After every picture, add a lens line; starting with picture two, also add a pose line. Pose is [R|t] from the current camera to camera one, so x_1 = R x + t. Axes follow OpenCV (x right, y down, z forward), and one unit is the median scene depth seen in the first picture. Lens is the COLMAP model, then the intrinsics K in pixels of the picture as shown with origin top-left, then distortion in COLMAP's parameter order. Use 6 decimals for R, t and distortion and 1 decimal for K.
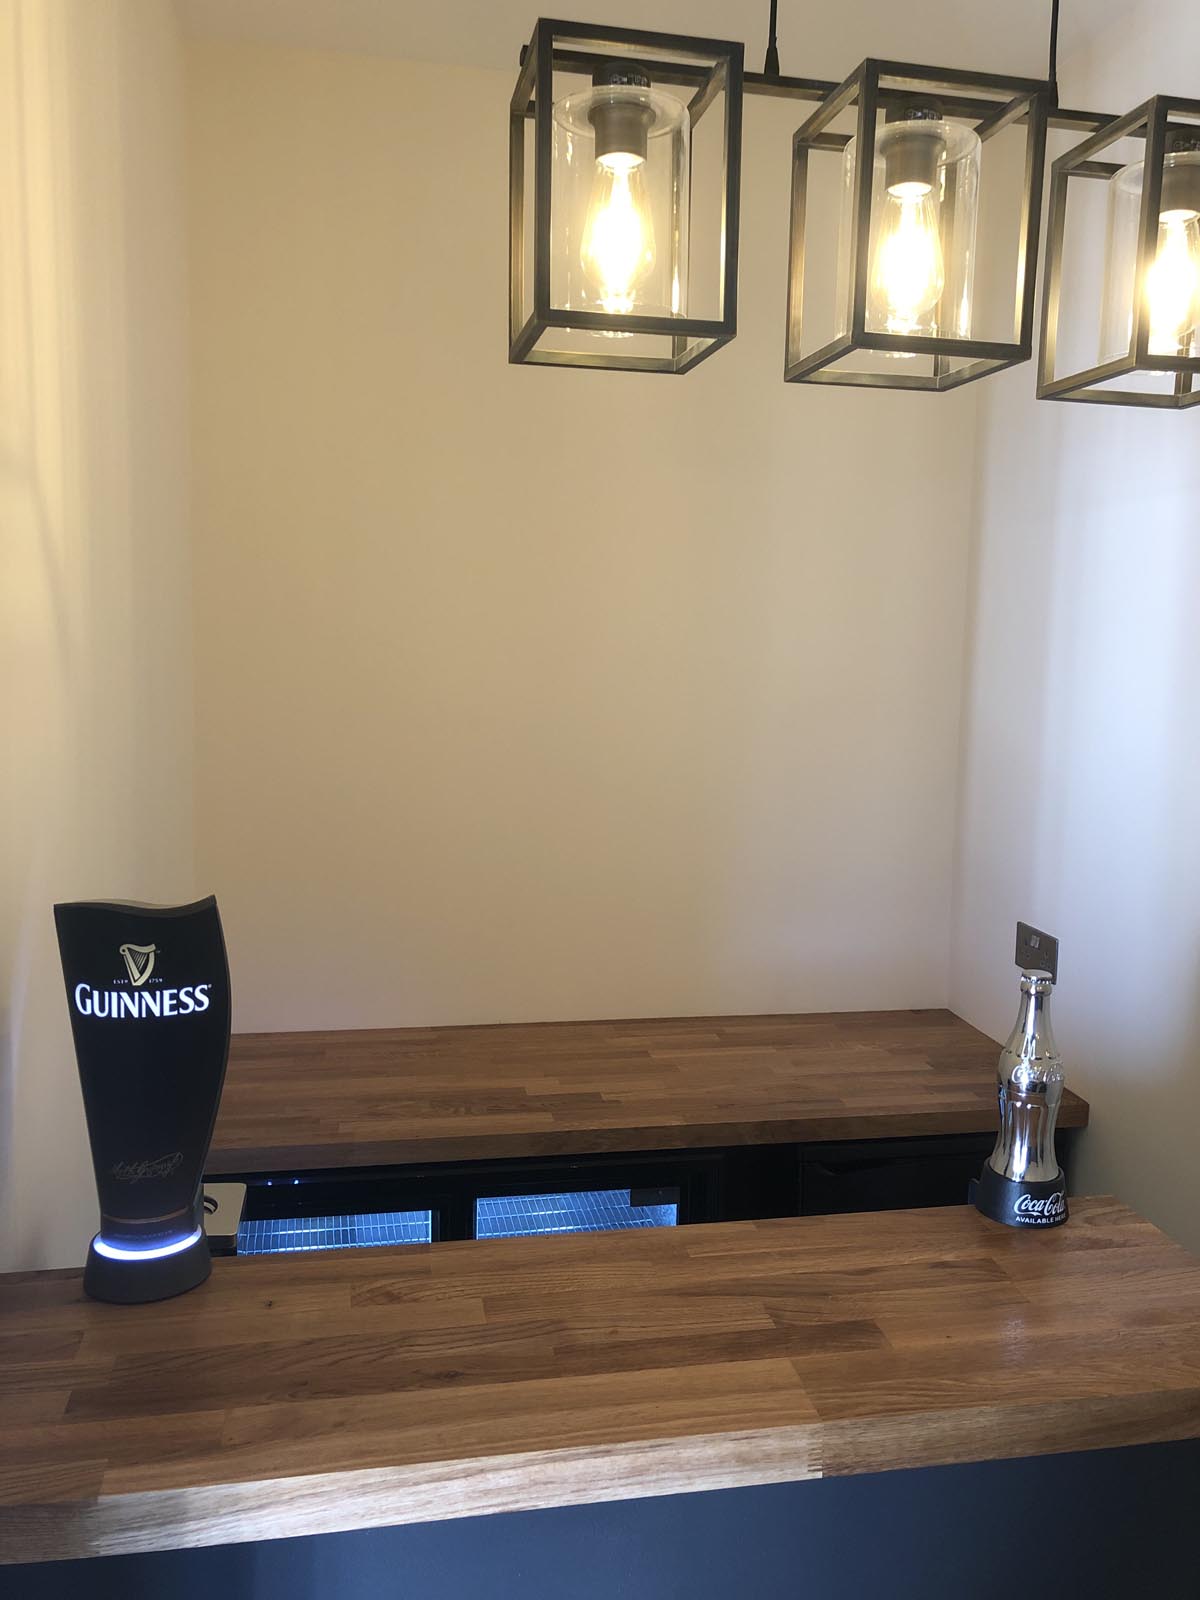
lens RADIAL K [[1329.0, 0, 600.0], [0, 1329.0, 800.0], [0, 0, 1]] dist [0.020016, 0.002008]
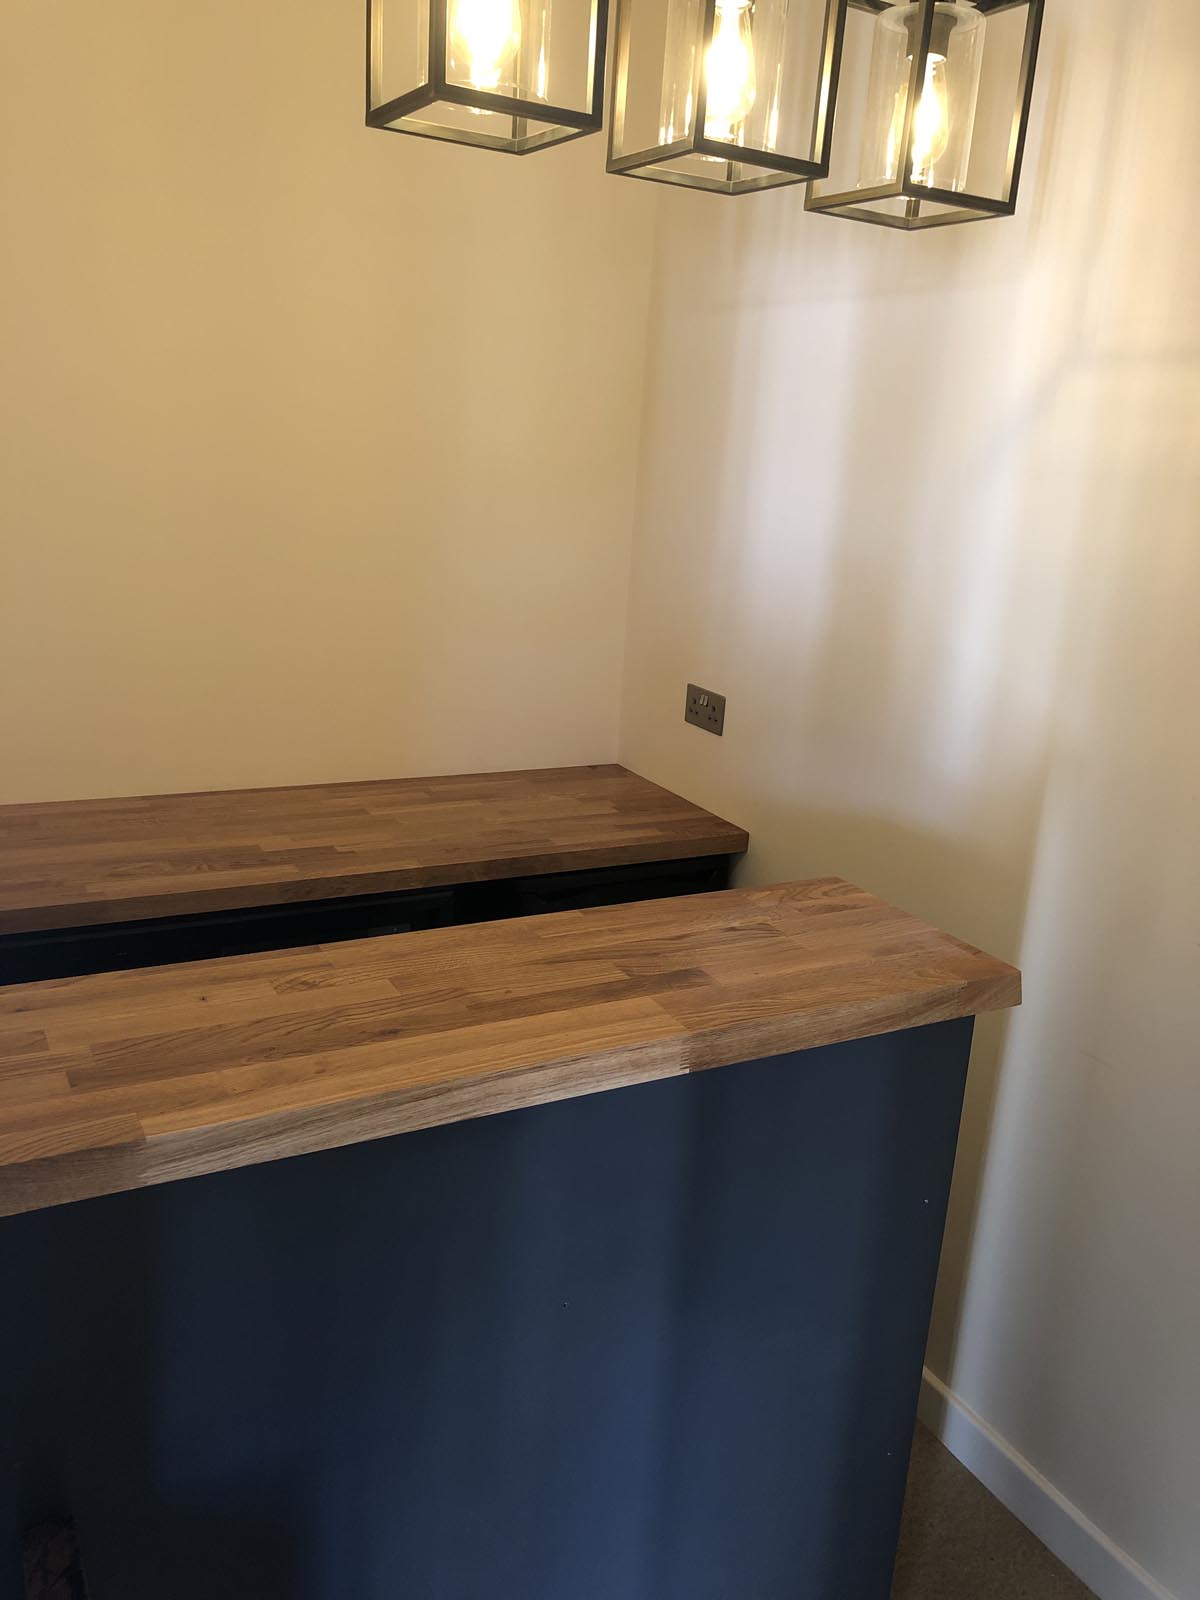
lens RADIAL K [[1290.9, 0, 600.0], [0, 1290.9, 800.0], [0, 0, 1]] dist [0.090171, -0.126821]
pose [[0.952719, -0.040230, 0.301176, -0.239332], [-0.008605, 0.987226, 0.159091, 0.030631], [-0.303730, -0.154161, 0.940204, -0.111450]]
